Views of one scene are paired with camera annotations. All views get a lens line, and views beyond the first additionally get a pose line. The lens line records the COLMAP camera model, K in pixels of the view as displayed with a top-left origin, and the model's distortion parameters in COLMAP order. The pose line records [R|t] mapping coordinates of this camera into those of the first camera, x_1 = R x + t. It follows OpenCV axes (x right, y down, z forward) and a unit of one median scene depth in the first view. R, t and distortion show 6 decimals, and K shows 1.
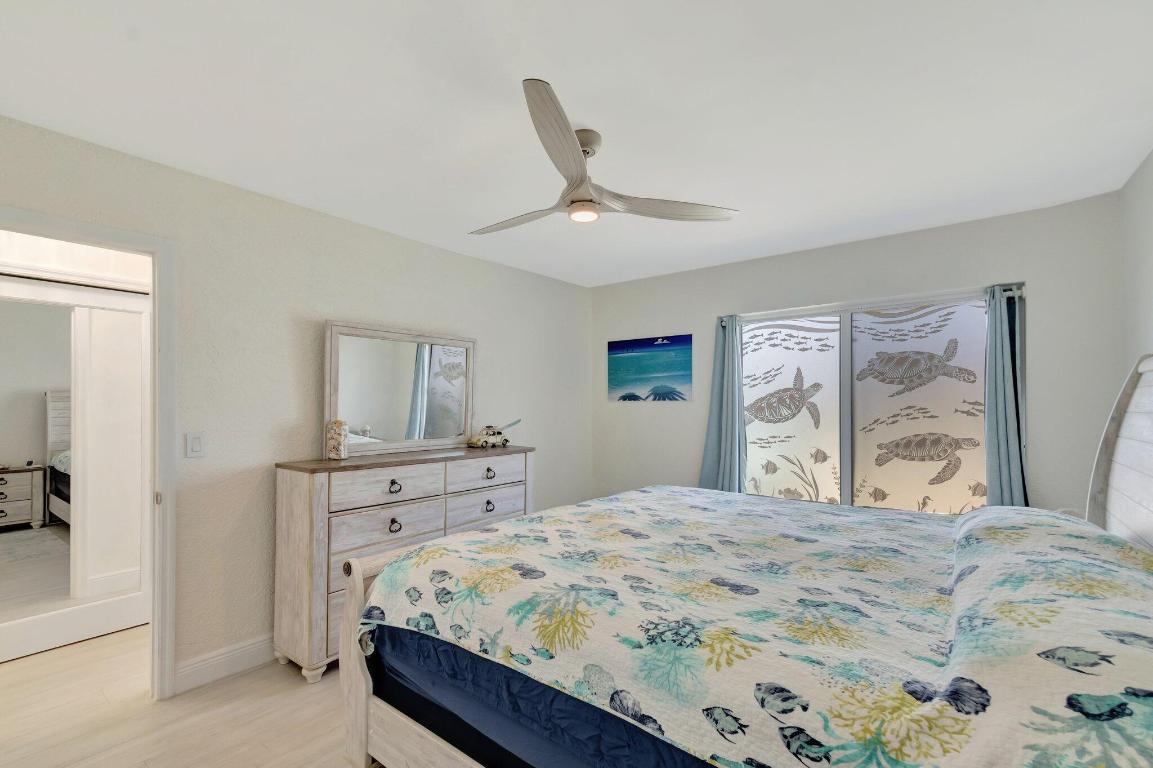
lens RADIAL K [[501.3, 0, 573.5], [0, 501.3, 405.8], [0, 0, 1]] dist [0.026335, -0.000438]
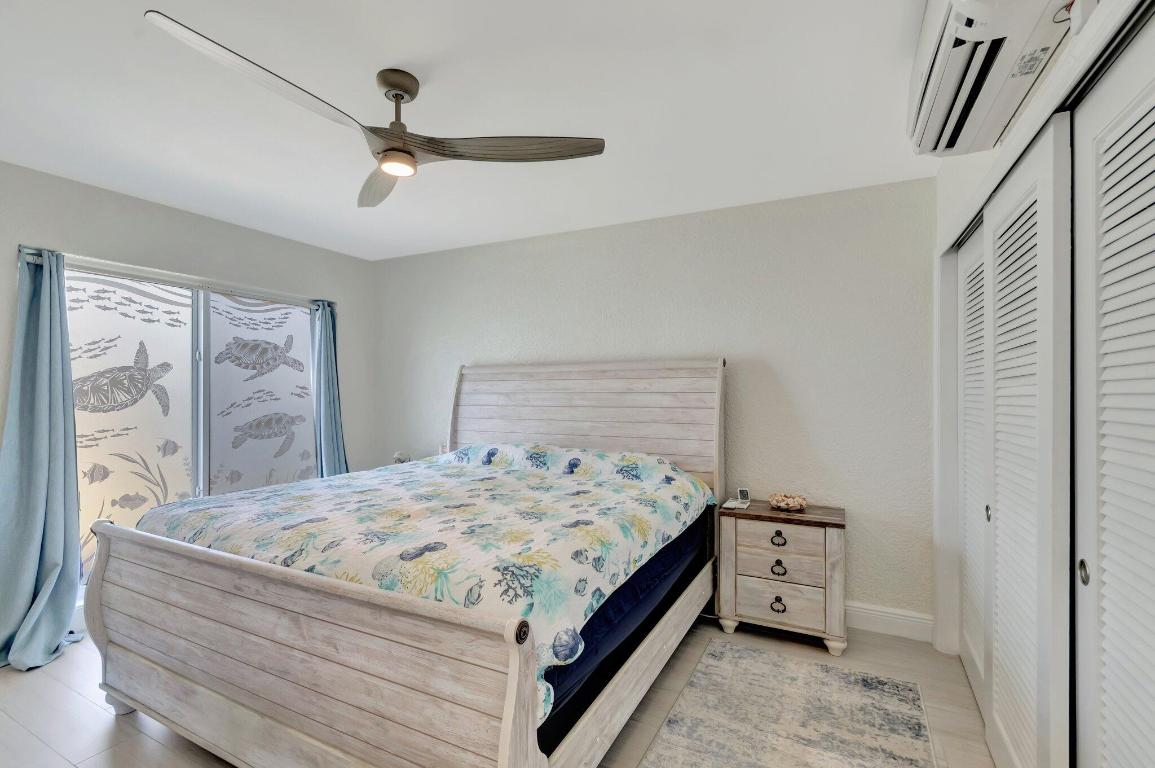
lens RADIAL K [[502.1, 0, 578.3], [0, 502.1, 390.5], [0, 0, 1]] dist [0.026335, -0.000438]
pose [[-0.167106, 0.002881, 0.985935, -0.507540], [-0.000844, 0.999995, -0.003065, 0.004406], [-0.985939, -0.001344, -0.167103, 0.473629]]
